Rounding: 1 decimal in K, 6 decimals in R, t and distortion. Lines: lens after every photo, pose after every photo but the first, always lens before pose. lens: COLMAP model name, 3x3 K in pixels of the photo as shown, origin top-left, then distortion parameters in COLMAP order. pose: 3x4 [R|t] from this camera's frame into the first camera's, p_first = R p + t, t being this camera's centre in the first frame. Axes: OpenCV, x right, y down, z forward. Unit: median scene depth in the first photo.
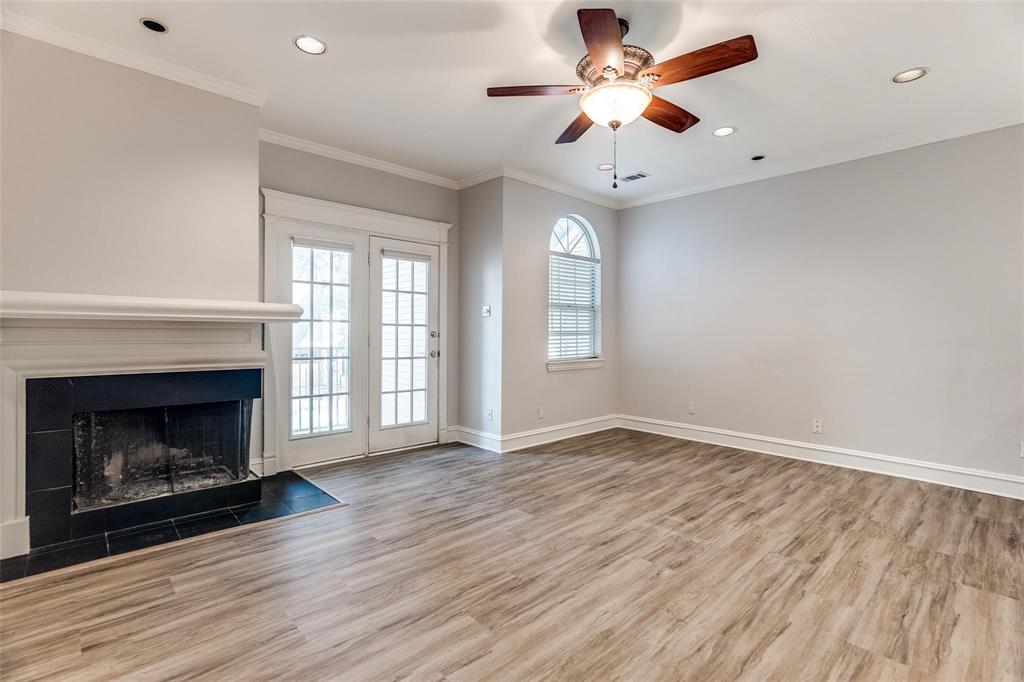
lens RADIAL K [[471.4, 0, 510.6], [0, 471.4, 337.5], [0, 0, 1]] dist [-0.005539, -0.000205]
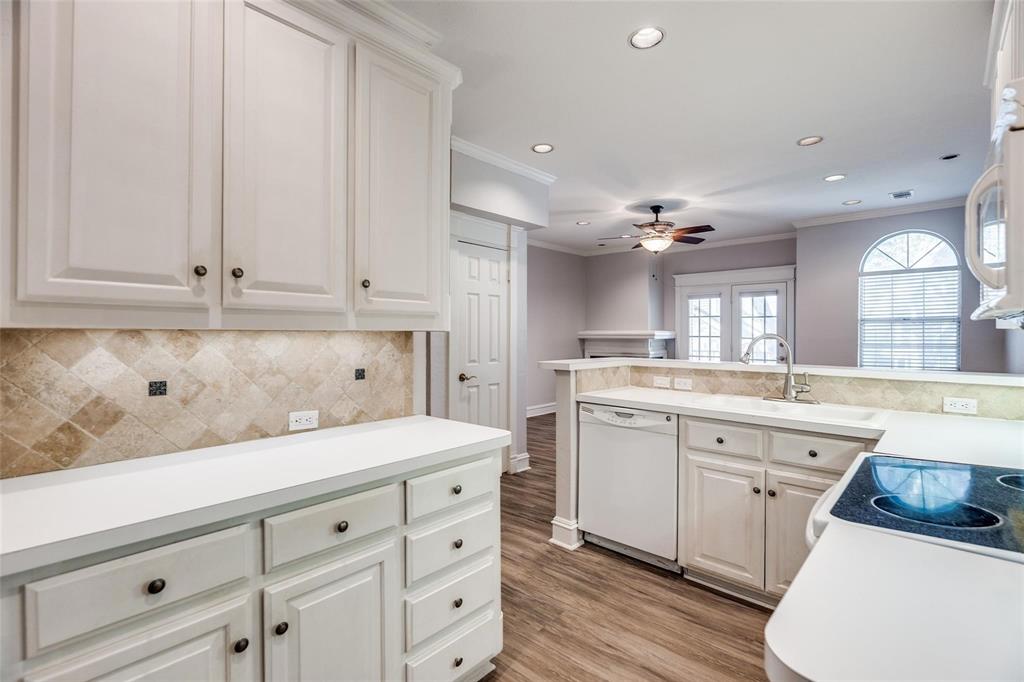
lens RADIAL K [[471.4, 0, 509.2], [0, 471.4, 337.2], [0, 0, 1]] dist [-0.005539, -0.000205]
pose [[0.089470, 0.003619, -0.995983, 1.287324], [-0.010271, 0.999944, 0.002711, -0.026520], [0.995937, 0.009987, 0.089502, 0.050585]]
